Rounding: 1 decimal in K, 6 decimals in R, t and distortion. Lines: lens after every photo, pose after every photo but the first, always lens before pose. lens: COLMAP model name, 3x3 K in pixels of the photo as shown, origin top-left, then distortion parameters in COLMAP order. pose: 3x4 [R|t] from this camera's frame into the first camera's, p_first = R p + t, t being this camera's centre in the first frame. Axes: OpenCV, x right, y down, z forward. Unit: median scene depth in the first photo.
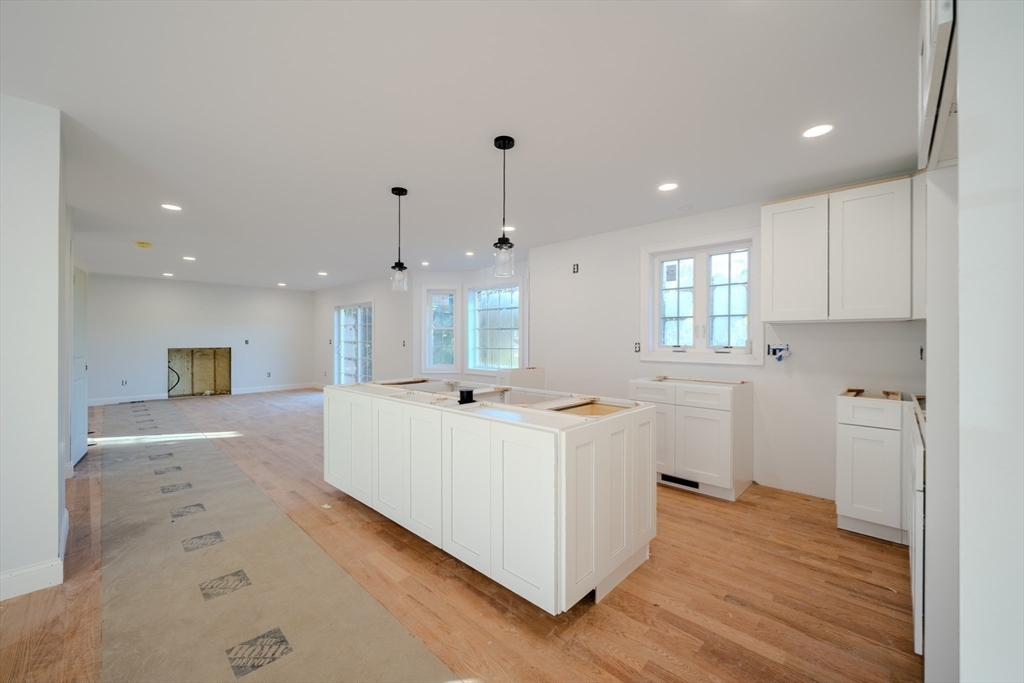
lens RADIAL K [[408.5, 0, 509.9], [0, 408.5, 342.6], [0, 0, 1]] dist [-0.003707, 0.001427]
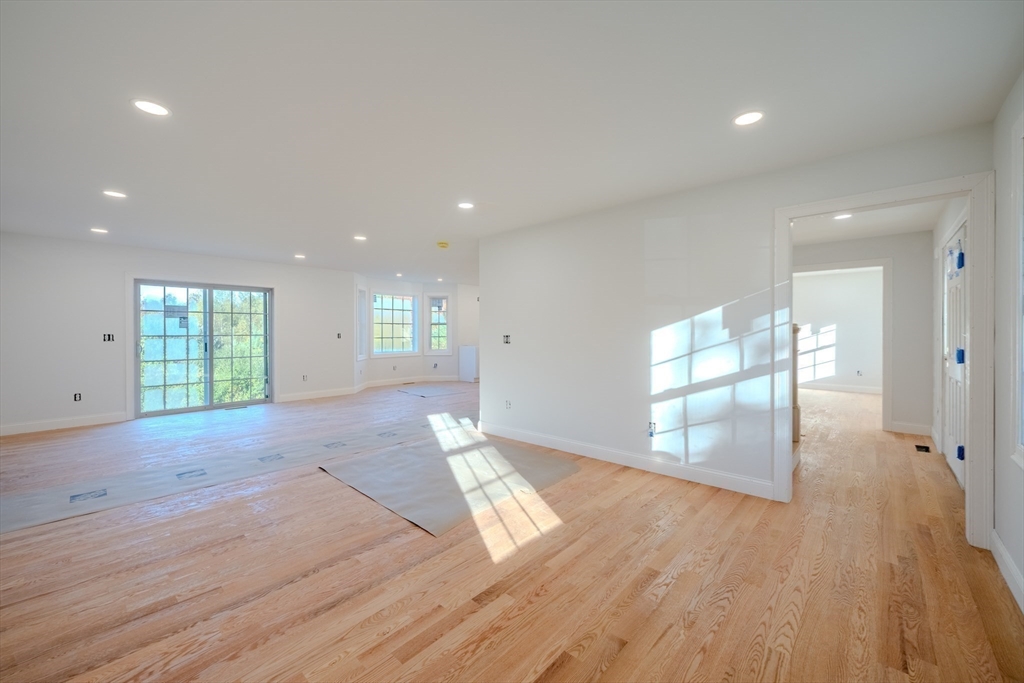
lens RADIAL K [[408.5, 0, 510.9], [0, 408.5, 336.1], [0, 0, 1]] dist [-0.003707, 0.001427]
pose [[-0.025216, -0.017337, 0.999532, -1.315599], [0.008006, 0.999814, 0.017544, -0.011733], [-0.999650, 0.008445, -0.025073, 0.555927]]
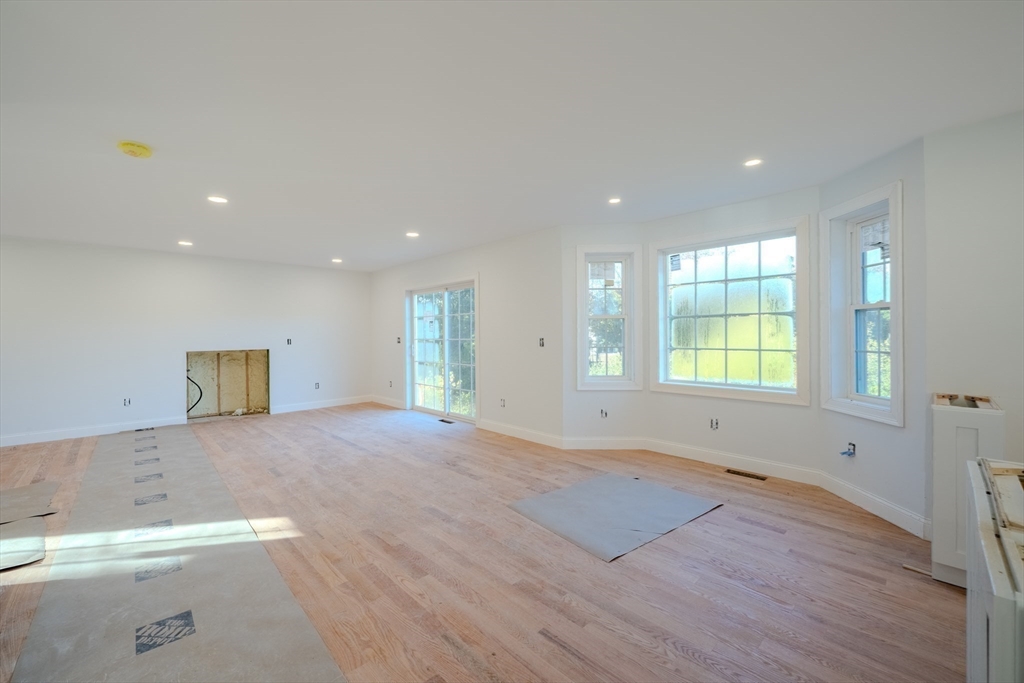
lens RADIAL K [[408.5, 0, 491.4], [0, 408.5, 341.0], [0, 0, 1]] dist [-0.003707, 0.001427]
pose [[0.998005, -0.010331, -0.062279, -0.287996], [0.010730, 0.999924, 0.006080, -0.003914], [0.062211, -0.006736, 0.998040, 0.354118]]
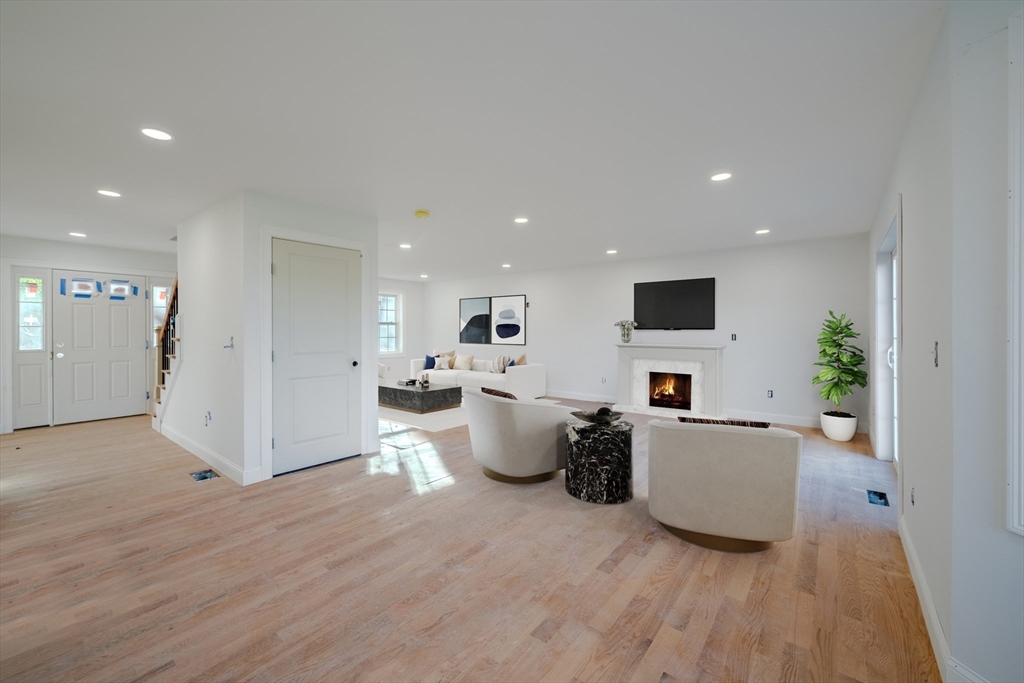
lens RADIAL K [[408.5, 0, 515.1], [0, 408.5, 335.4], [0, 0, 1]] dist [-0.003707, 0.001427]
pose [[0.098898, 0.007050, -0.995073, -0.058186], [-0.006281, 0.999959, 0.006460, -0.007267], [0.995078, 0.005611, 0.098938, 0.729391]]
